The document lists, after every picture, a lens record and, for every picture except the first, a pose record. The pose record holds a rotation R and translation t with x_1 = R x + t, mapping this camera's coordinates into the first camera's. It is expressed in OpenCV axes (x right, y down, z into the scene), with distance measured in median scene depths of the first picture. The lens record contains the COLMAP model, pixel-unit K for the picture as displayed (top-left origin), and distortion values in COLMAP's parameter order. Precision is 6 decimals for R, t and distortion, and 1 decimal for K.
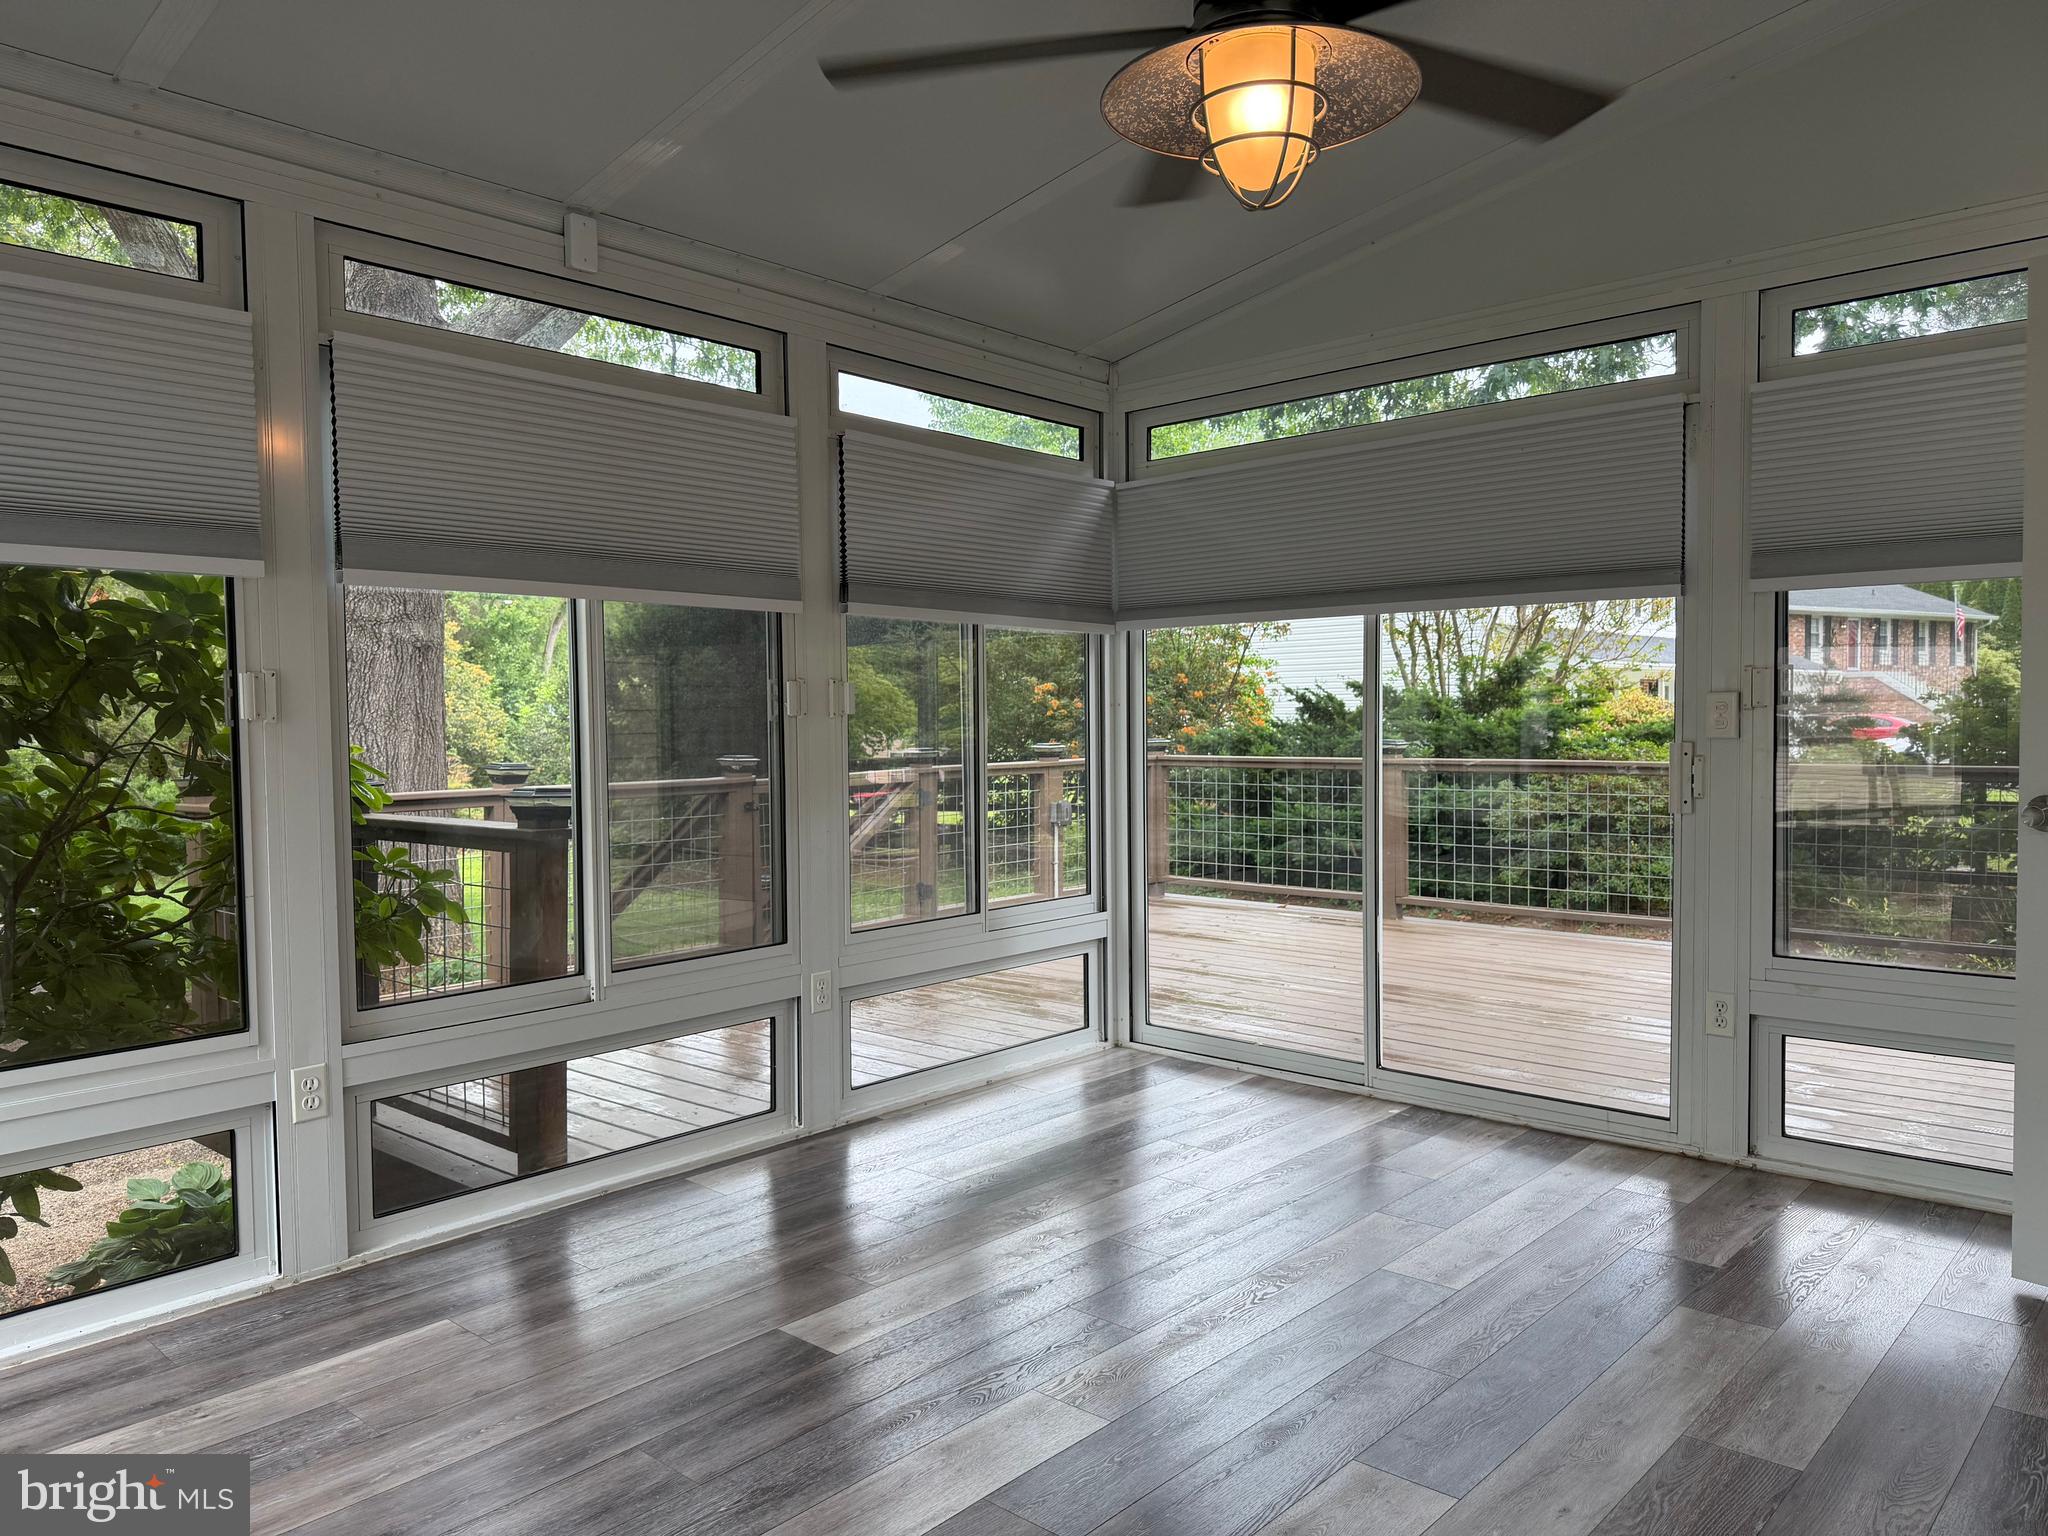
lens RADIAL K [[1445.3, 0, 1024.0], [0, 1445.3, 768.0], [0, 0, 1]] dist [0.030932, -0.001643]
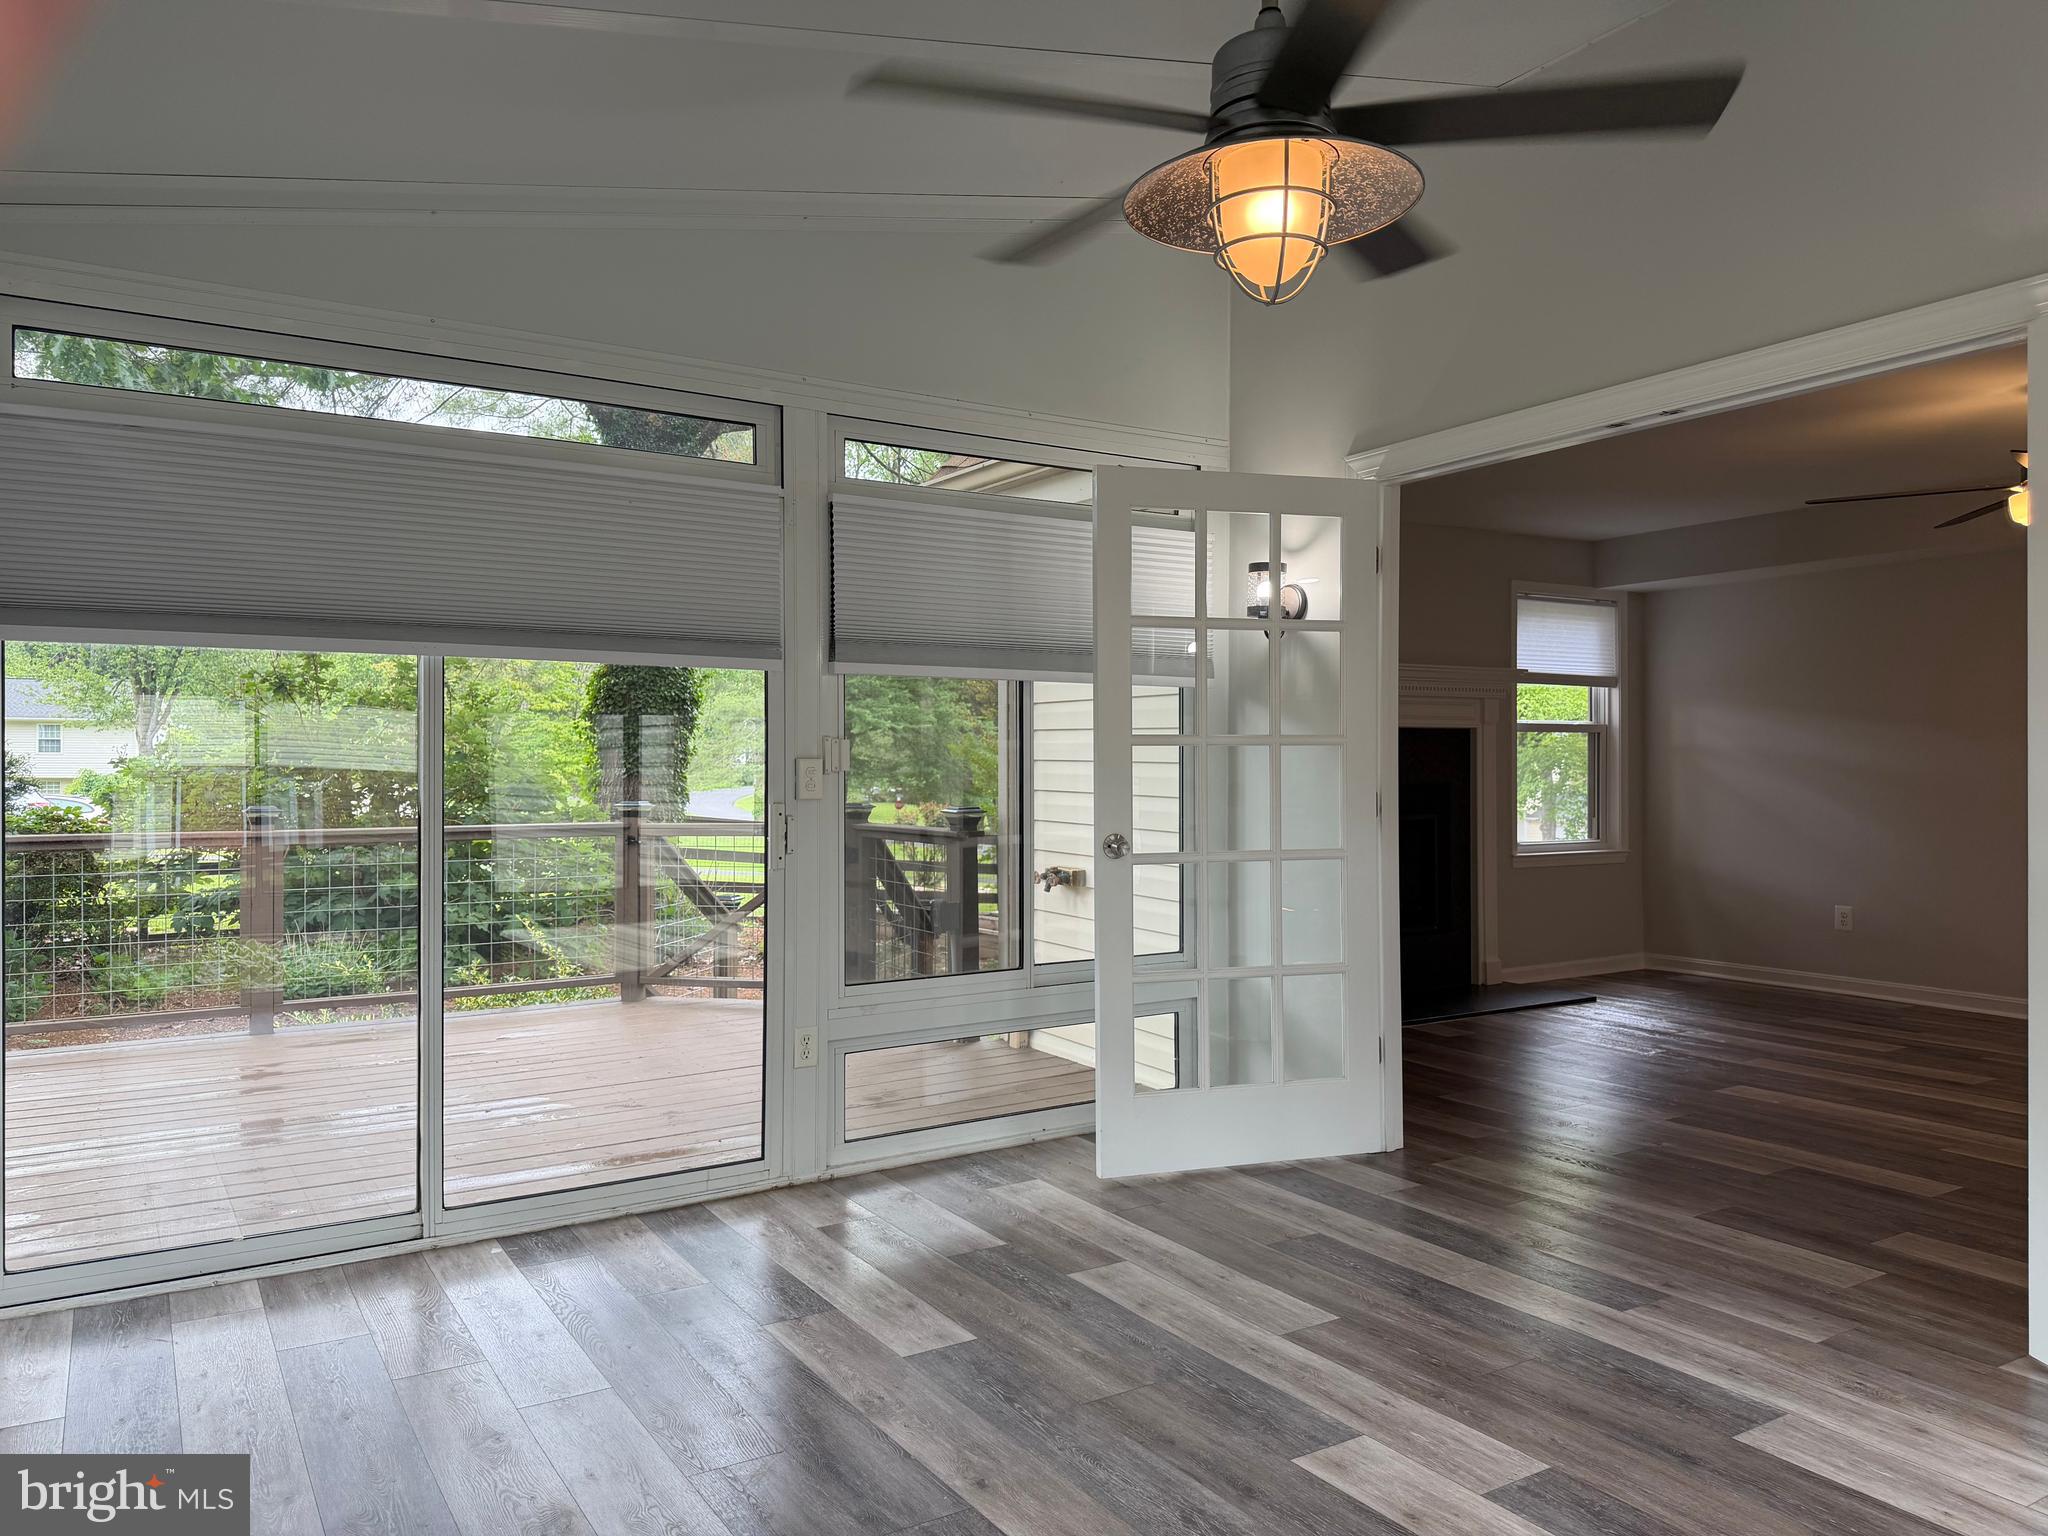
lens RADIAL K [[1445.3, 0, 1024.0], [0, 1445.3, 768.0], [0, 0, 1]] dist [0.030932, -0.001643]
pose [[0.270440, 0.008660, 0.962698, -0.520190], [0.035187, 0.999203, -0.018874, -0.016828], [-0.962094, 0.038979, 0.269920, 0.514423]]
